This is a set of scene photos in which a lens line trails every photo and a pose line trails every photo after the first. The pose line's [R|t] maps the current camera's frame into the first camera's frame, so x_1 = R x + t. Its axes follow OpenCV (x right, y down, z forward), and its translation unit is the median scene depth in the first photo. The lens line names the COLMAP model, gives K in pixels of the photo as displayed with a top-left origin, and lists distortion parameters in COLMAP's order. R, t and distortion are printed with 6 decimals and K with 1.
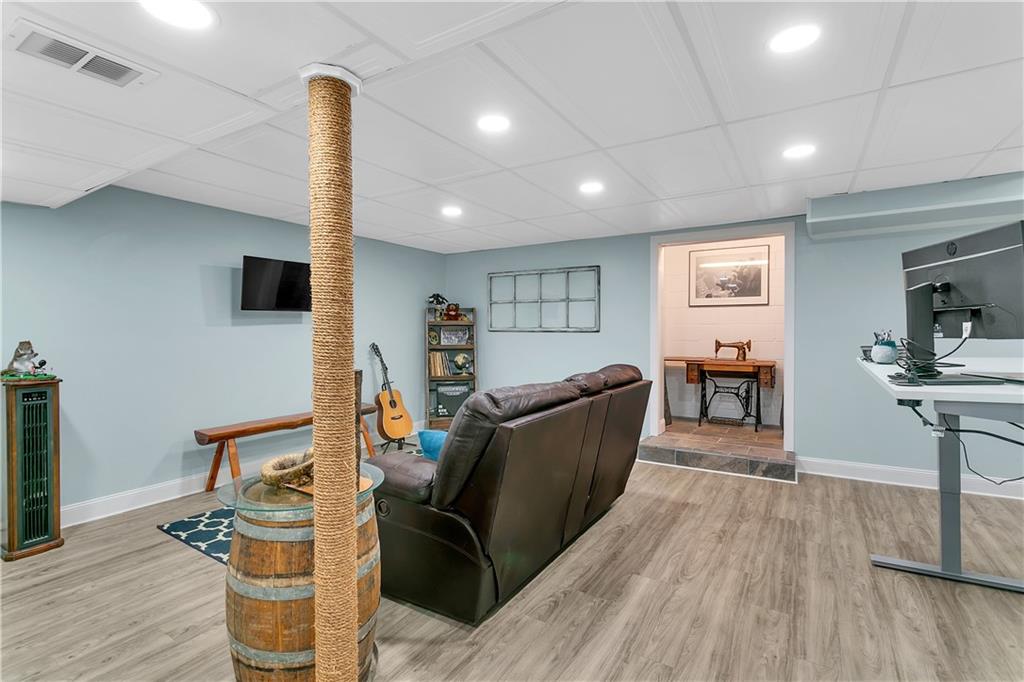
lens RADIAL K [[482.0, 0, 505.1], [0, 482.0, 338.1], [0, 0, 1]] dist [0.003173, 0.000586]
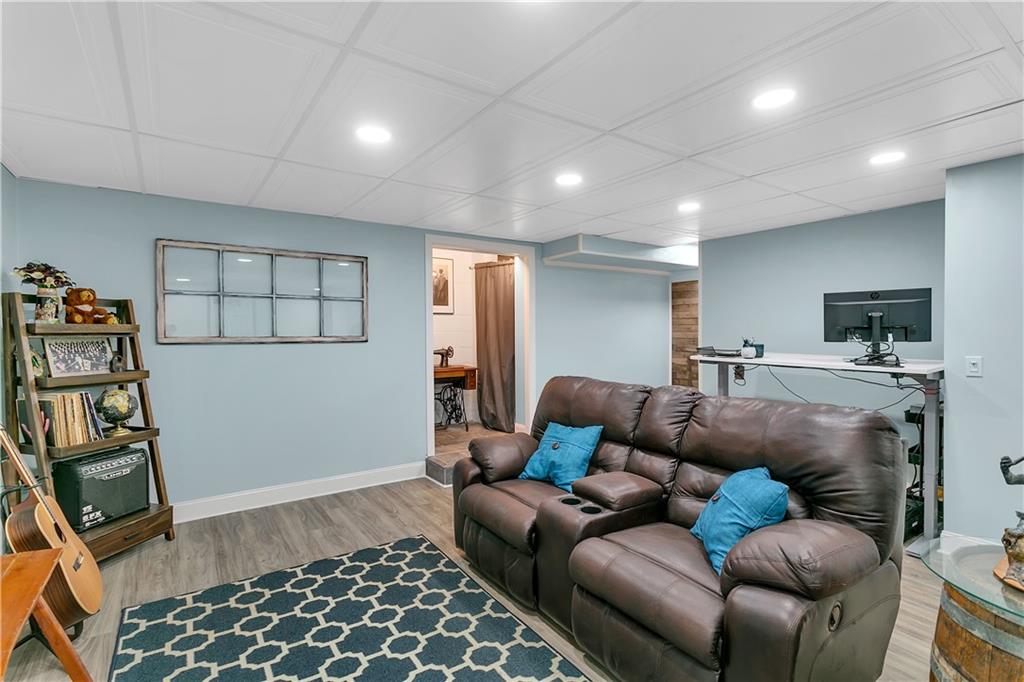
lens RADIAL K [[482.0, 0, 505.1], [0, 482.0, 338.1], [0, 0, 1]] dist [0.003173, 0.000586]
pose [[0.399263, -0.012300, 0.916754, -0.397124], [0.021419, 0.999762, 0.004085, -0.015423], [-0.916586, 0.018005, 0.399432, 0.443183]]
